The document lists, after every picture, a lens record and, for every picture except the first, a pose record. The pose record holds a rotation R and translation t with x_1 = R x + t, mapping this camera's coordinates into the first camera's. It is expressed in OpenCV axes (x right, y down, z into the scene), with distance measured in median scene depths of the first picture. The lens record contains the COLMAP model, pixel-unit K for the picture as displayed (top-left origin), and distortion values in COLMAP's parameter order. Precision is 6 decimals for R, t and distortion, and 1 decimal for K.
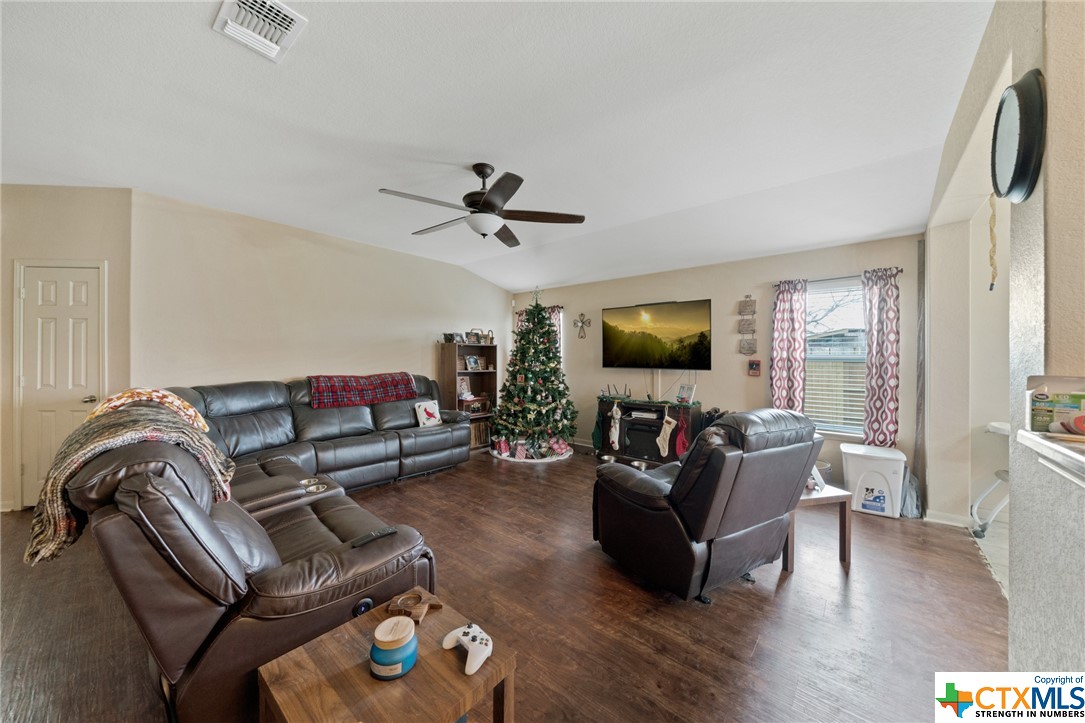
lens RADIAL K [[373.3, 0, 542.5], [0, 373.3, 361.5], [0, 0, 1]] dist [-0.000197, 0.000004]
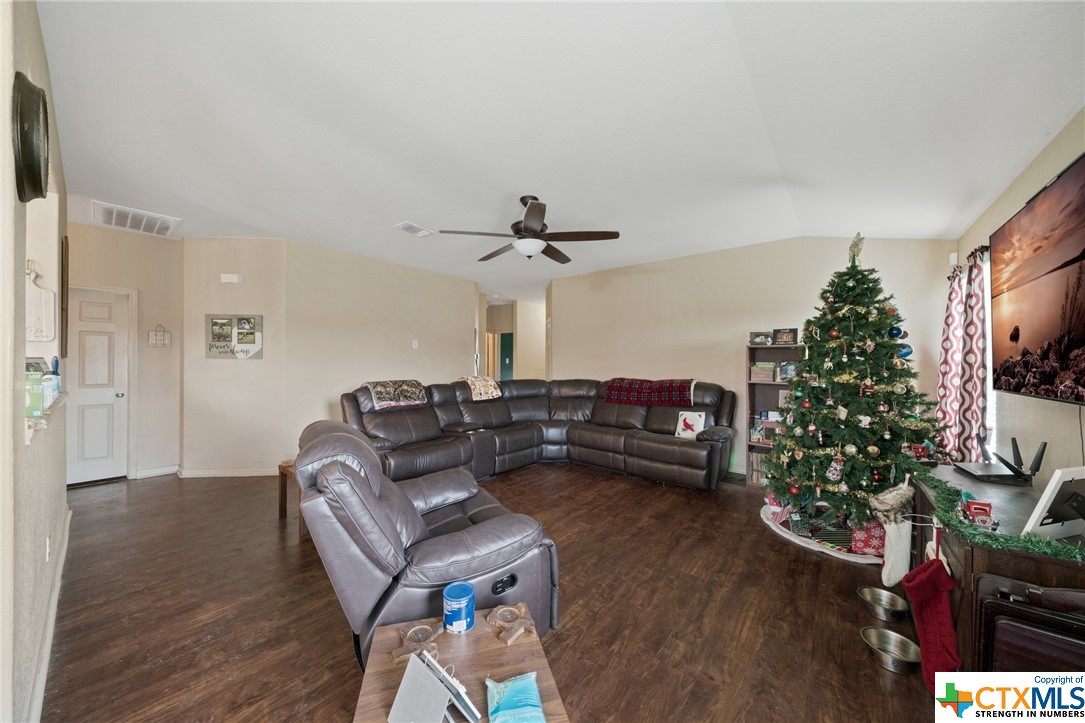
lens RADIAL K [[373.3, 0, 542.5], [0, 373.3, 361.5], [0, 0, 1]] dist [-0.000197, 0.000004]
pose [[0.025760, -0.007215, -0.999642, 0.753422], [-0.008749, 0.999934, -0.007443, -0.008328], [0.999630, 0.008938, 0.025696, 0.753349]]
